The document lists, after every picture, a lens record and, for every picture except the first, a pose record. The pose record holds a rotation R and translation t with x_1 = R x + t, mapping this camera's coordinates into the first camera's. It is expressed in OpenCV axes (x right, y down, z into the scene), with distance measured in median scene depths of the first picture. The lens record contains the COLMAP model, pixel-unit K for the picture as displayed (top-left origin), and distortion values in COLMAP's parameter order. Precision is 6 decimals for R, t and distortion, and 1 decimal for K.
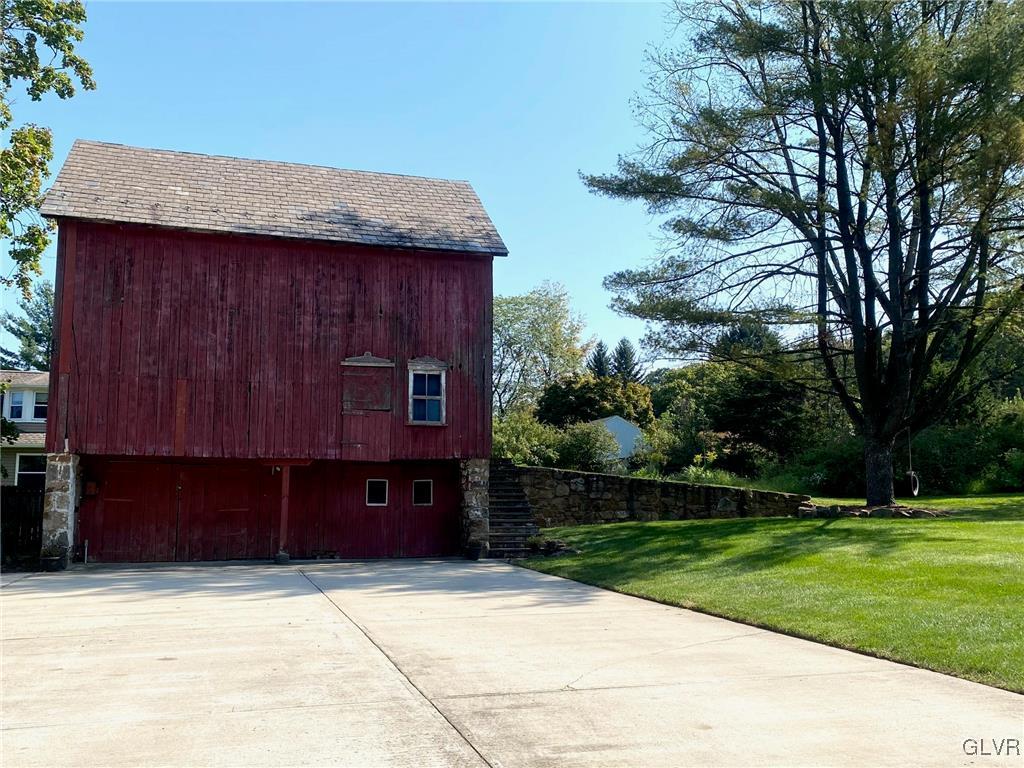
lens RADIAL K [[965.8, 0, 521.2], [0, 965.8, 381.1], [0, 0, 1]] dist [0.013476, -0.000074]
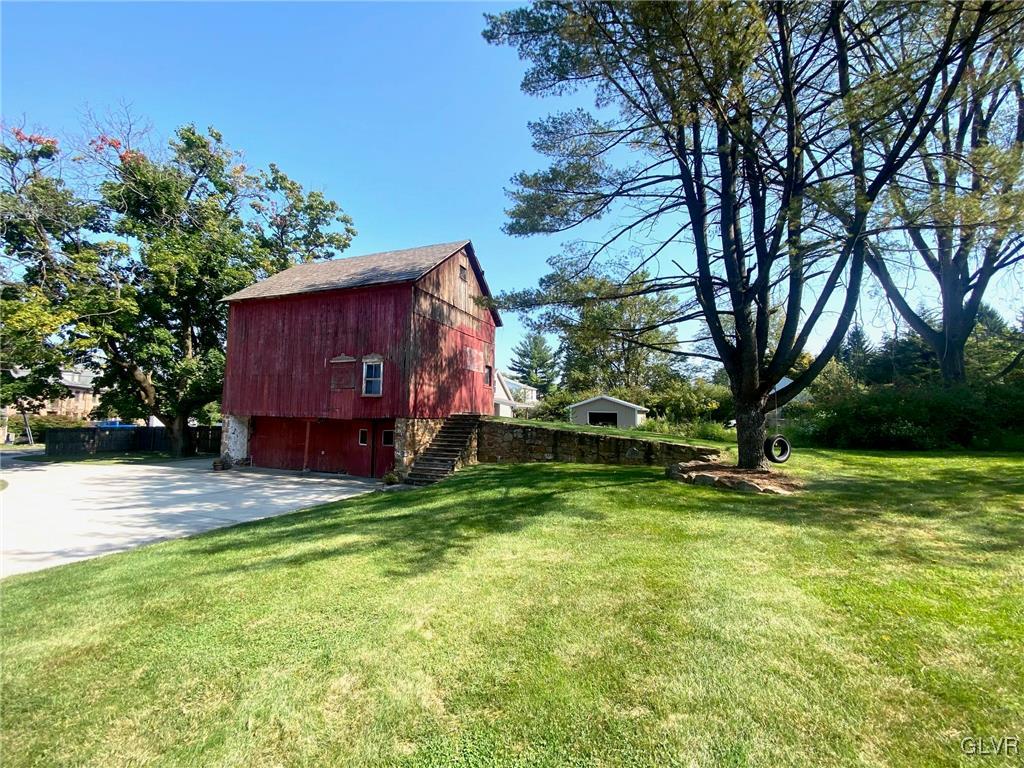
lens RADIAL K [[417.6, 0, 512.9], [0, 417.6, 384.3], [0, 0, 1]] dist [0.035565, -0.029387]
pose [[0.783273, -0.035831, -0.620644, 0.461006], [0.061401, 0.997915, 0.019878, 0.023397], [0.618638, -0.053678, 0.783840, 0.546456]]
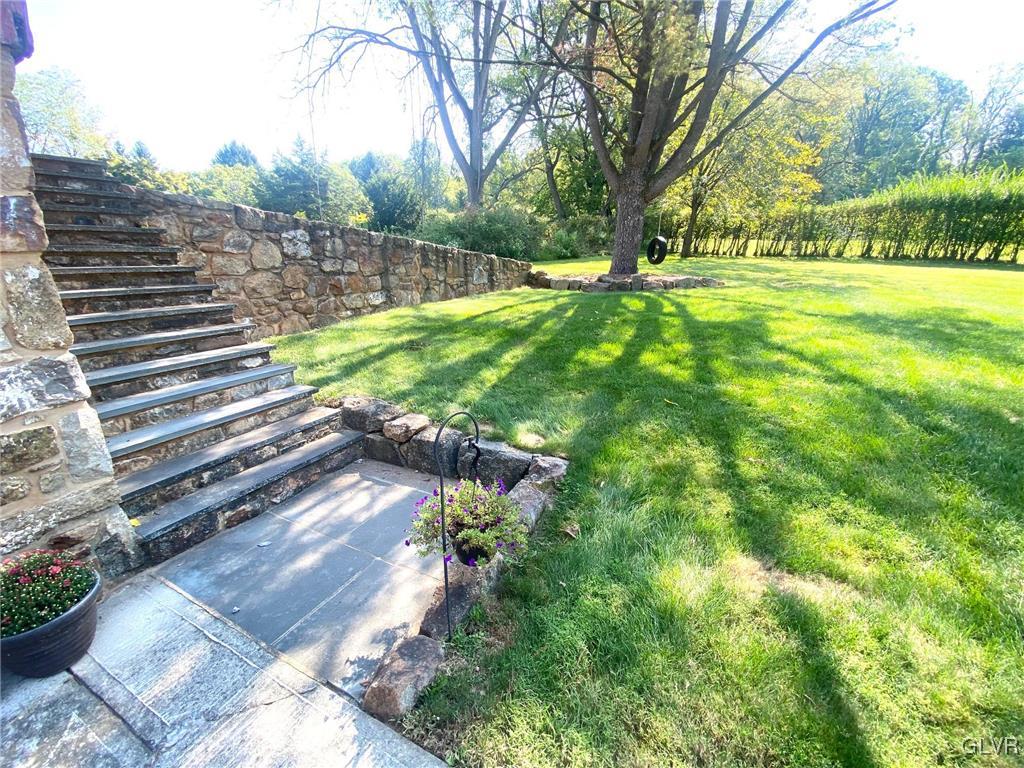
lens RADIAL K [[417.6, 0, 512.9], [0, 417.6, 384.3], [0, 0, 1]] dist [0.035565, -0.029387]
pose [[0.692575, -0.207574, 0.690834, -0.029502], [-0.081341, 0.929121, 0.360718, 0.092198], [-0.716745, -0.306017, 0.626602, 0.808355]]
